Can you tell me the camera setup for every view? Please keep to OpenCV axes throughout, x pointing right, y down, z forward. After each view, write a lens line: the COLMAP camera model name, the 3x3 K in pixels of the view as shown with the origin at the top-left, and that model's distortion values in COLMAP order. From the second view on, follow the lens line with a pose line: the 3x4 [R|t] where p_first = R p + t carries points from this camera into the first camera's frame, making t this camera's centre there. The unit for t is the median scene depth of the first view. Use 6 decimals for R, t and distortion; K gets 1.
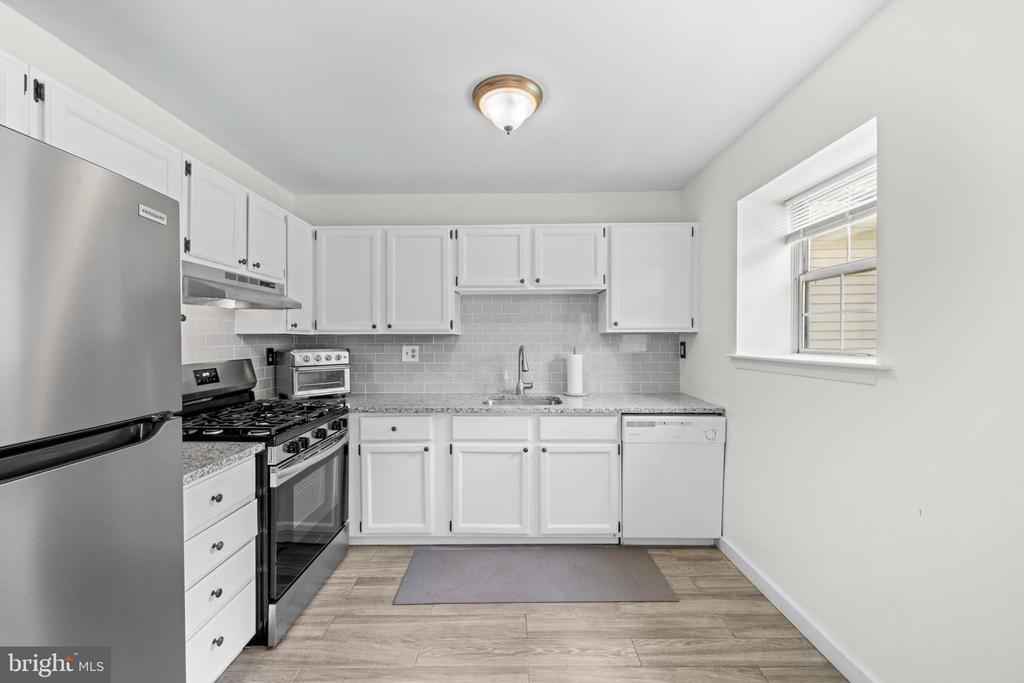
lens RADIAL K [[395.9, 0, 508.7], [0, 395.9, 366.3], [0, 0, 1]] dist [0.001259, 0.000069]
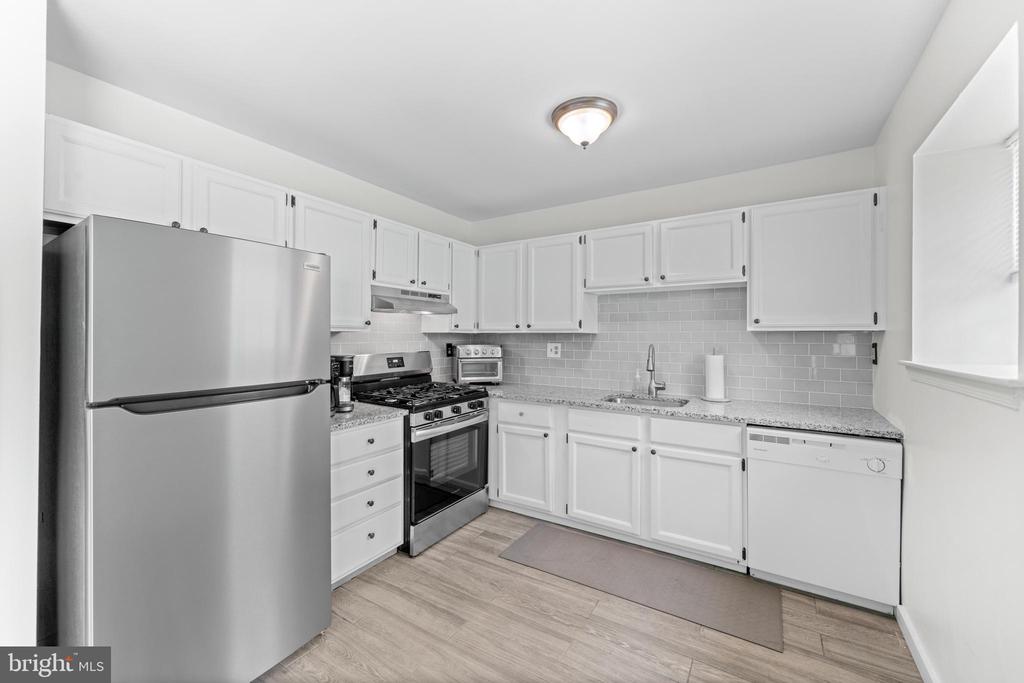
lens RADIAL K [[395.9, 0, 508.7], [0, 395.9, 366.3], [0, 0, 1]] dist [0.001259, 0.000069]
pose [[0.856558, 0.044352, -0.514142, 0.278636], [-0.040853, 0.999001, 0.018118, -0.002646], [0.514432, 0.005485, 0.857514, -0.021401]]
